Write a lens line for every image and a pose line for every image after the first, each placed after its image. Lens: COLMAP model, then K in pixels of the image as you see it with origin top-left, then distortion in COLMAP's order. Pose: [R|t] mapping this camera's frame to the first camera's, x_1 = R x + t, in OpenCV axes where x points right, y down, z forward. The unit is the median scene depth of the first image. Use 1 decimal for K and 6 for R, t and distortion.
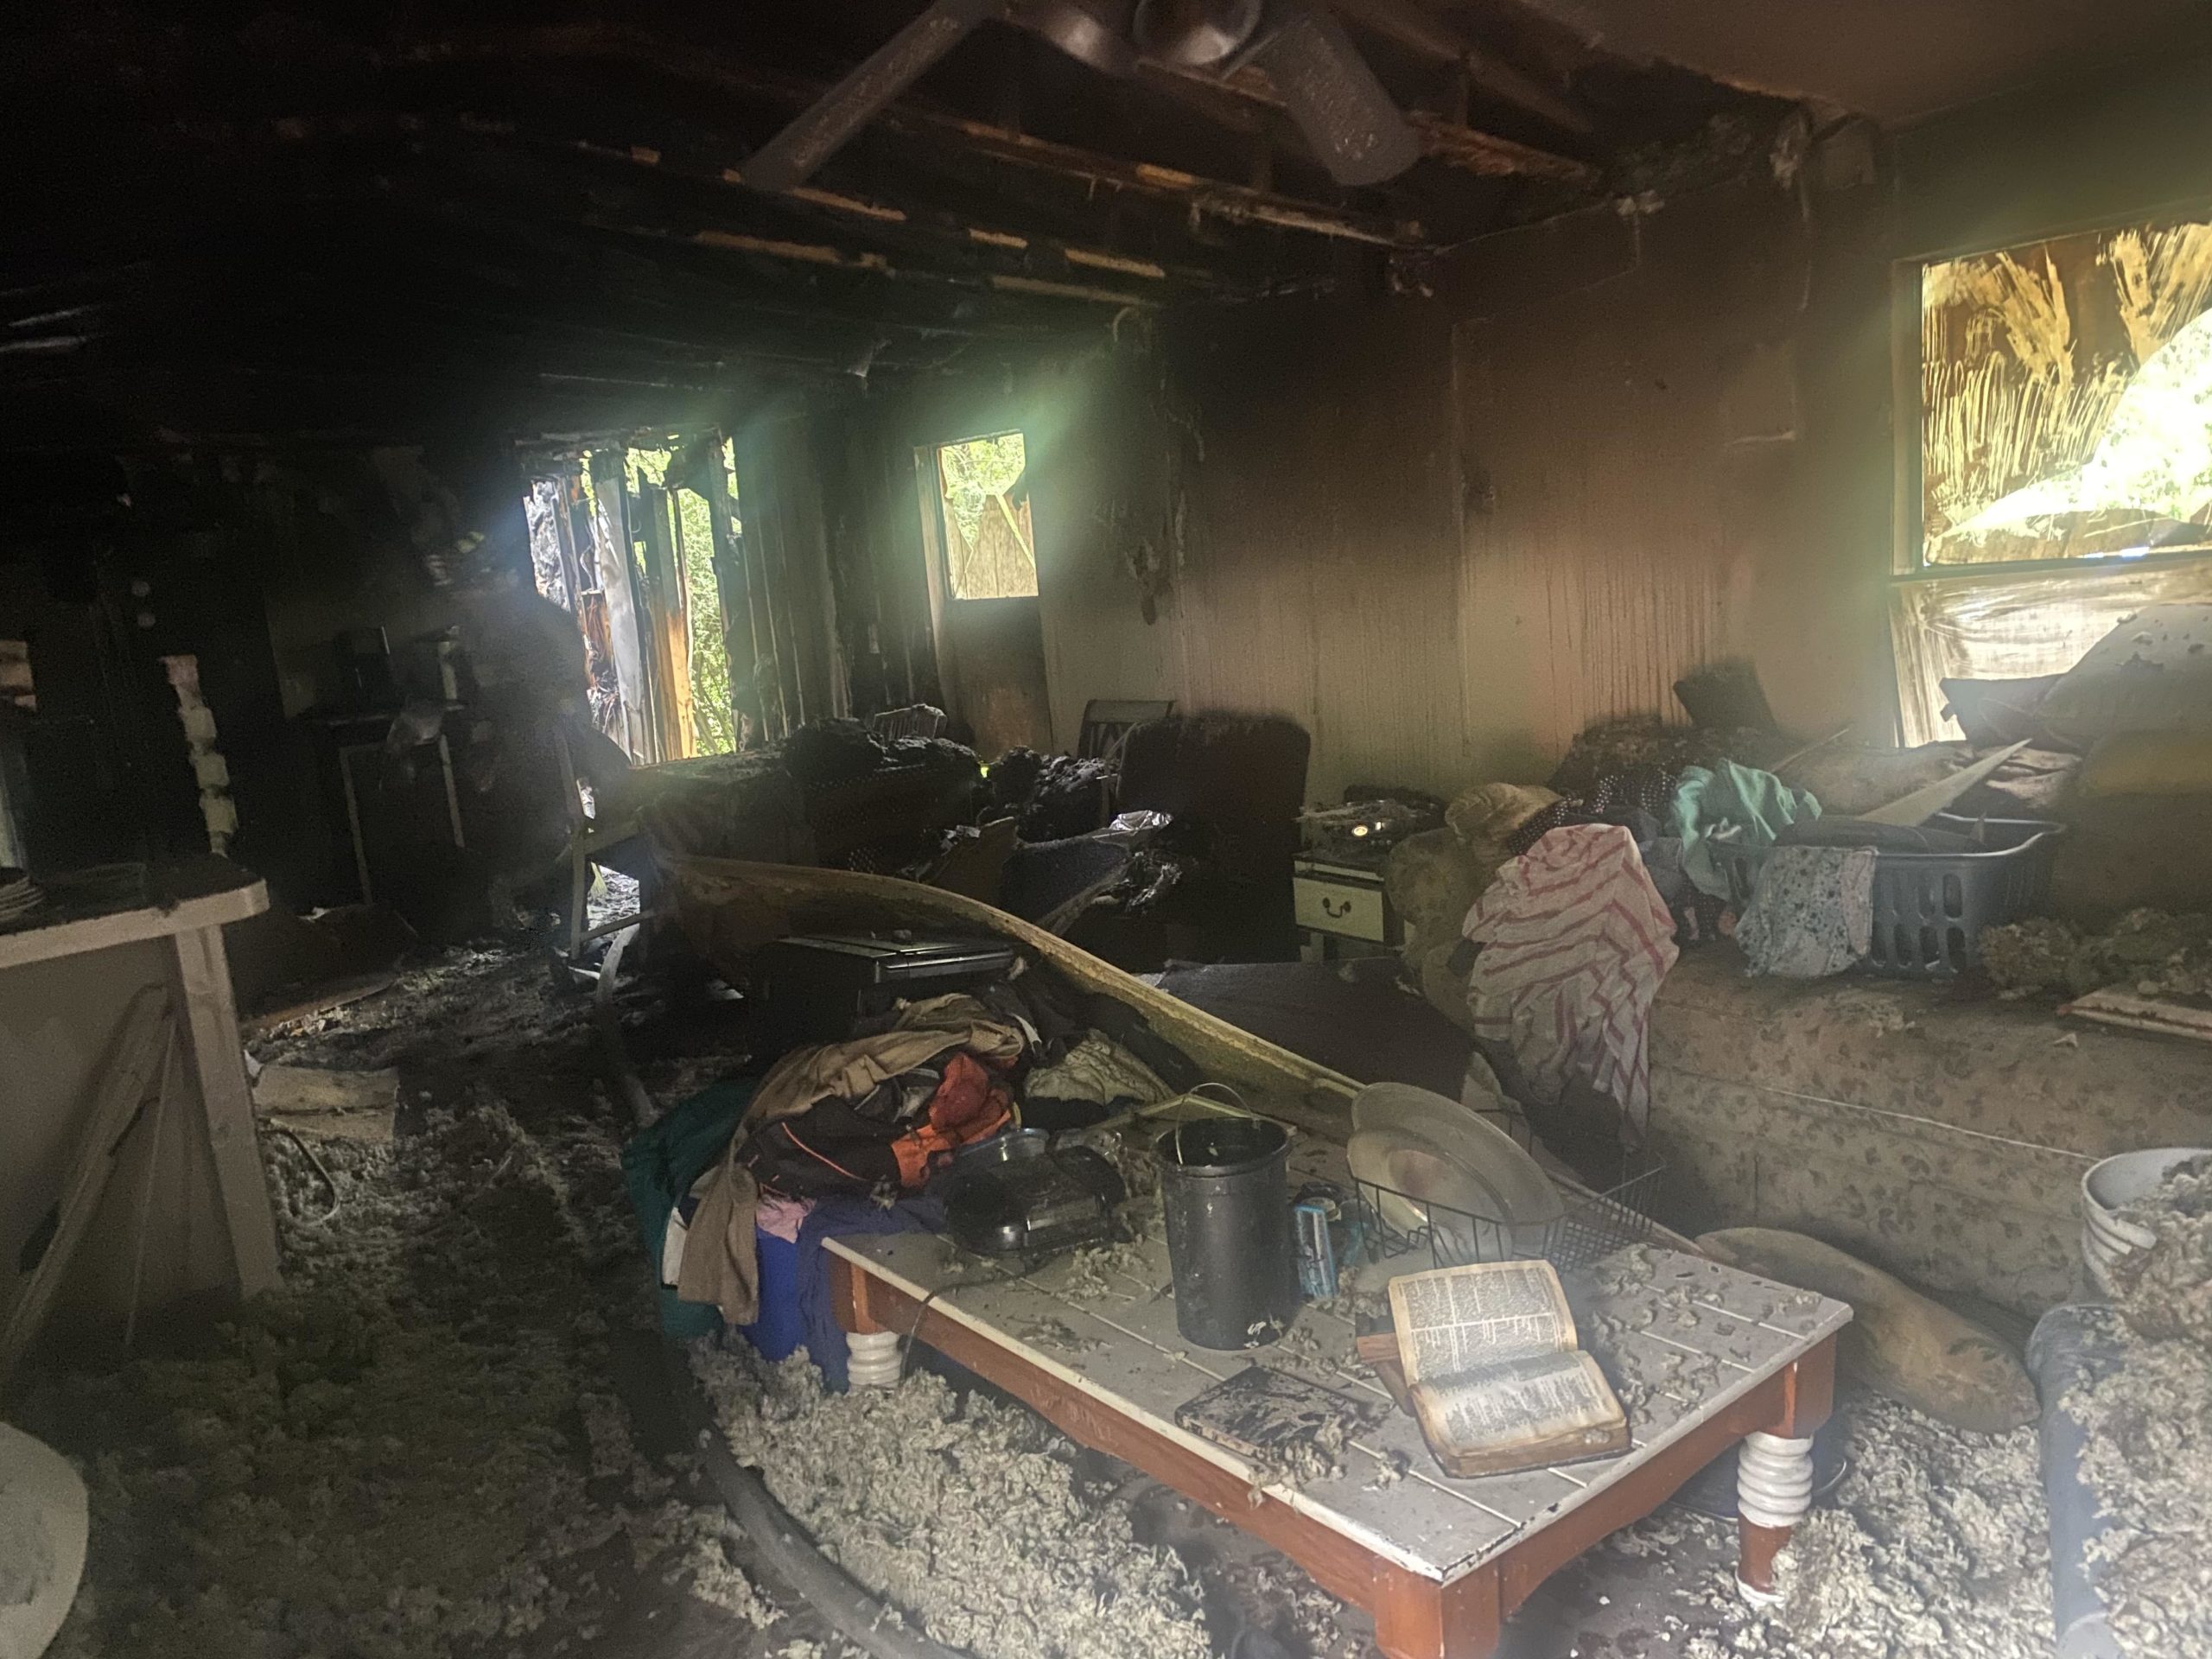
lens RADIAL K [[1717.4, 0, 1110.6], [0, 1717.4, 851.3], [0, 0, 1]] dist [0.015702, -0.007069]
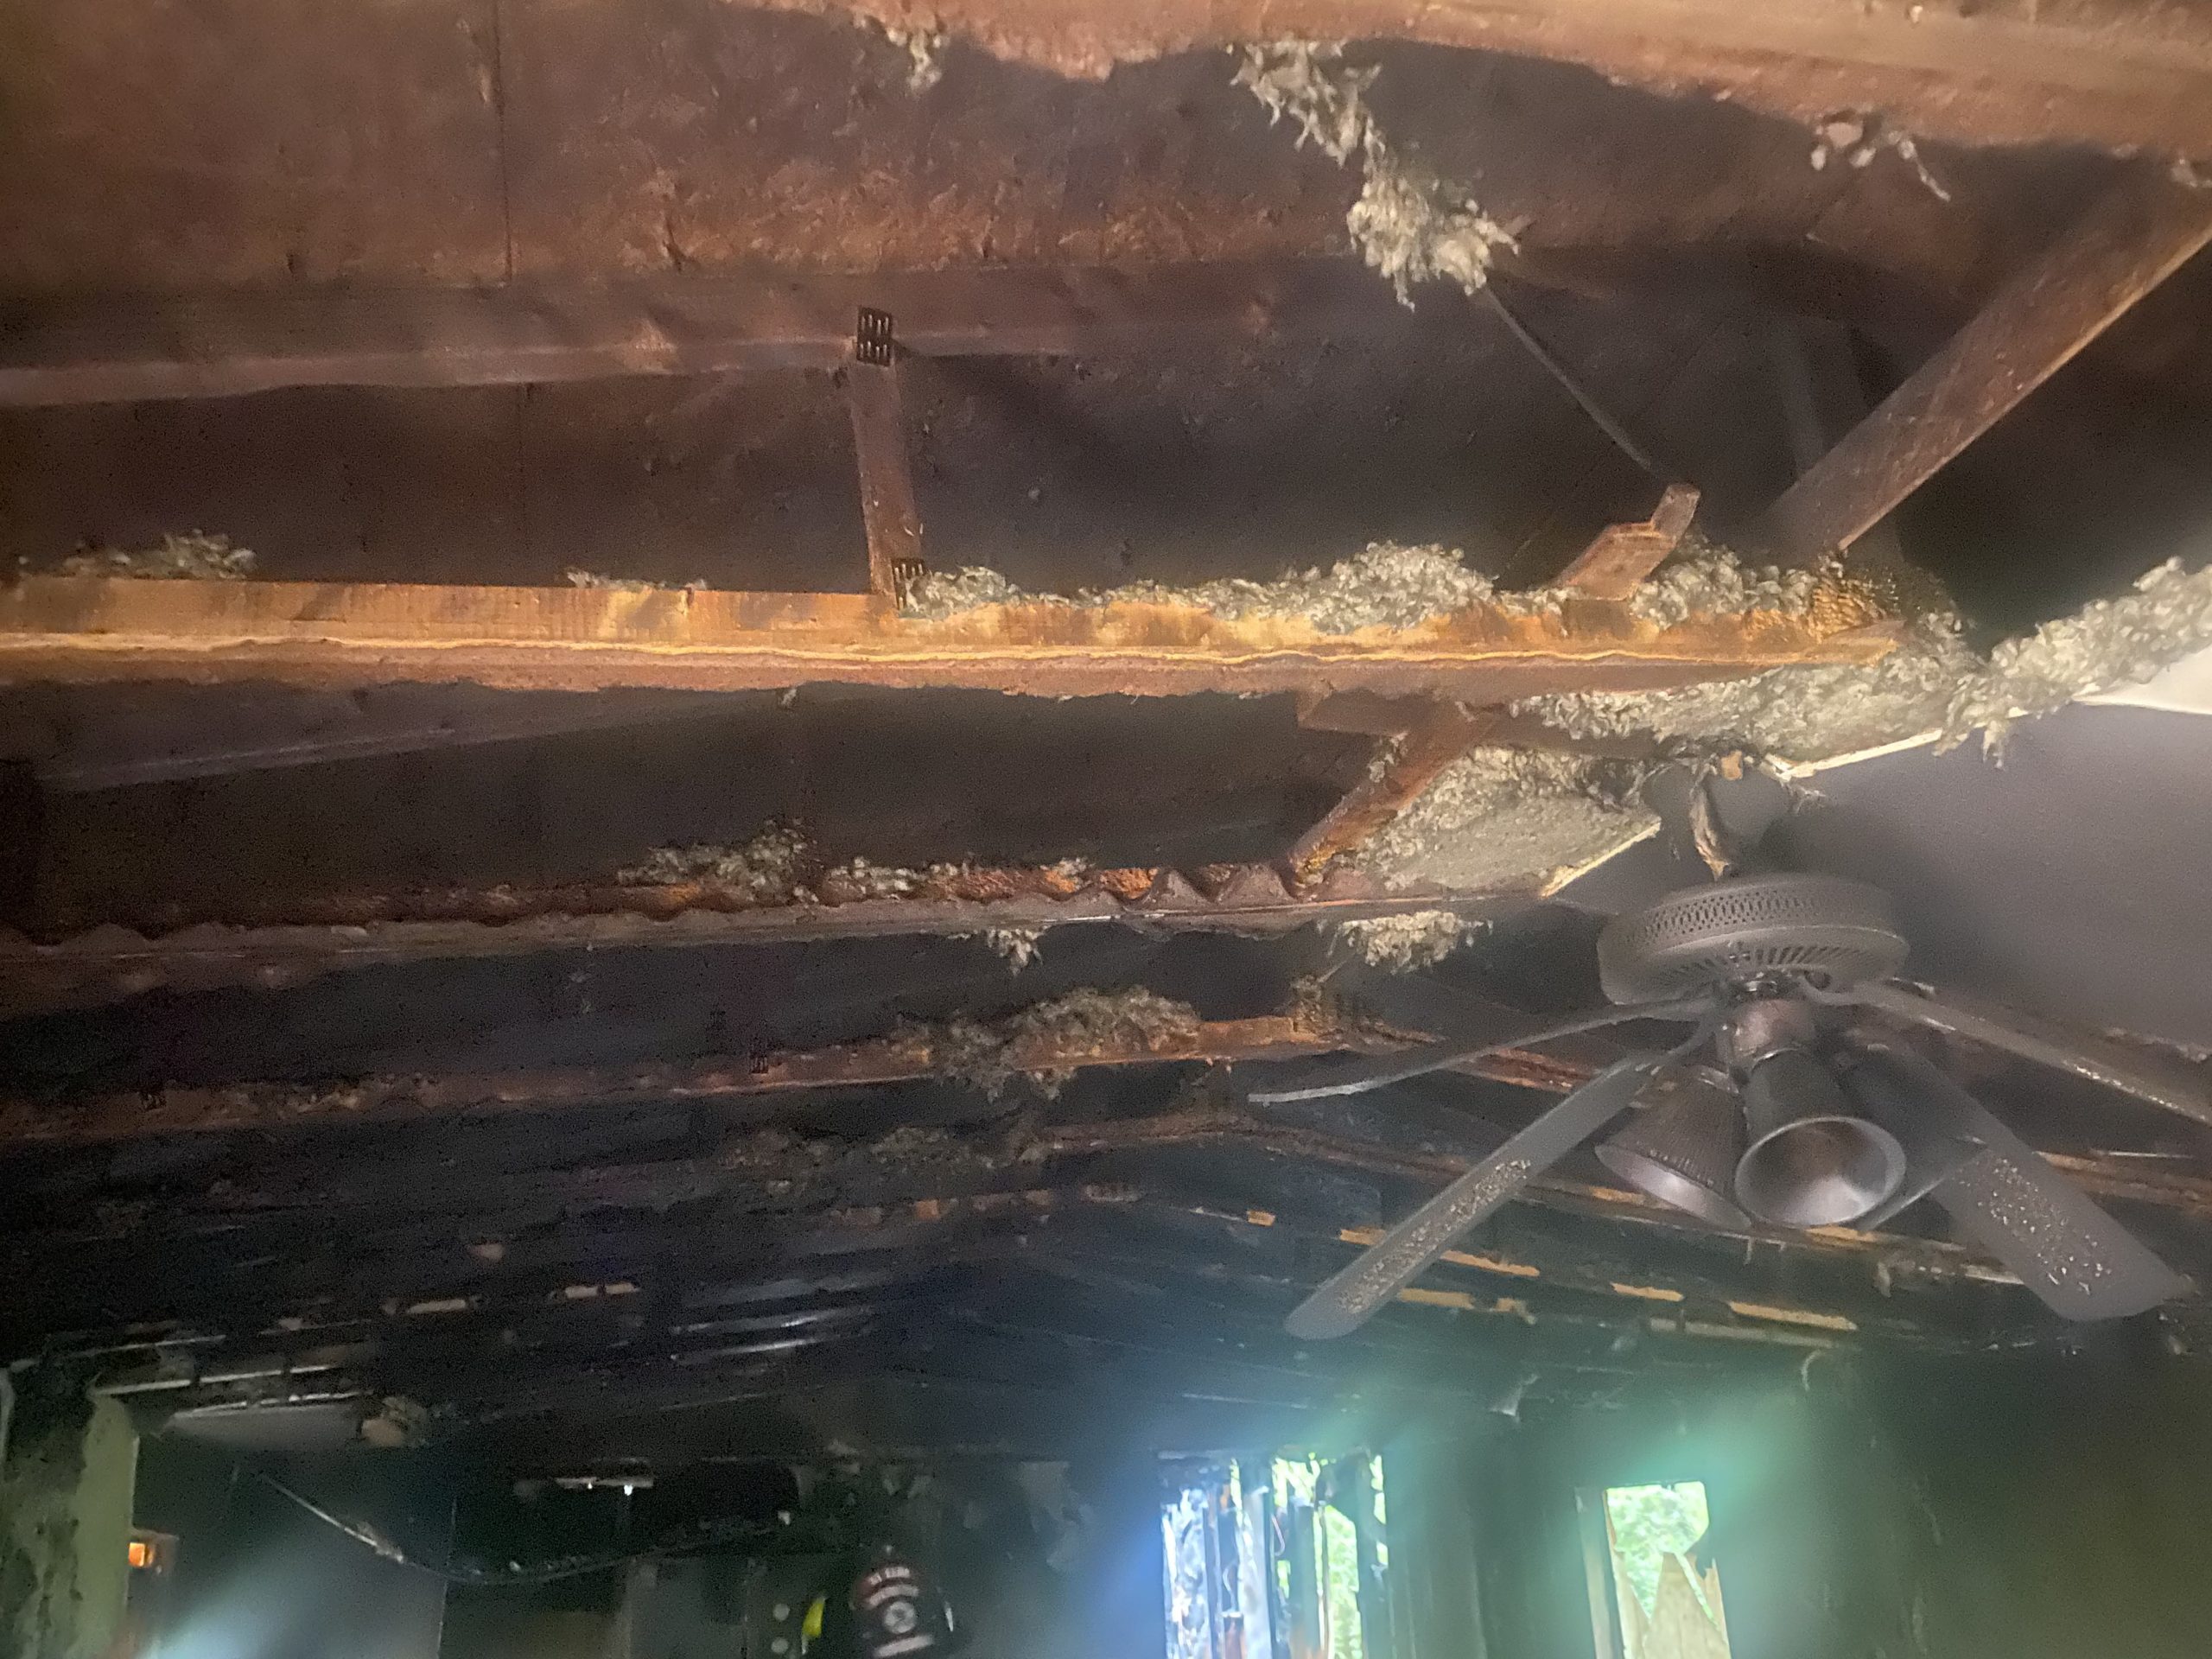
lens RADIAL K [[1717.4, 0, 1110.6], [0, 1717.4, 851.3], [0, 0, 1]] dist [0.015702, -0.007069]
pose [[0.928107, -0.087065, -0.361991, 0.012314], [-0.113036, 0.860487, -0.496775, -0.049309], [0.354740, 0.501978, 0.788782, 0.052672]]
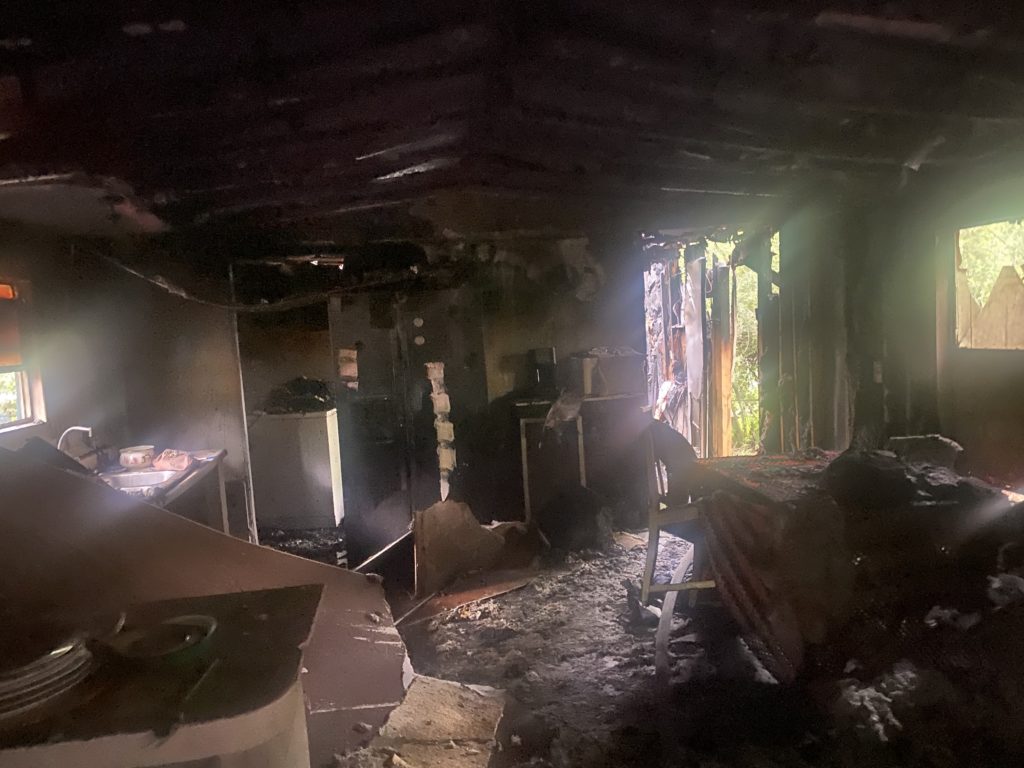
lens RADIAL K [[766.6, 0, 511.0], [0, 766.6, 390.3], [0, 0, 1]] dist [0.146709, -0.440331]
pose [[0.878858, 0.077088, -0.470815, -0.108262], [-0.103879, 0.994102, -0.031141, -0.062446], [0.465637, 0.076276, 0.881682, 0.334609]]
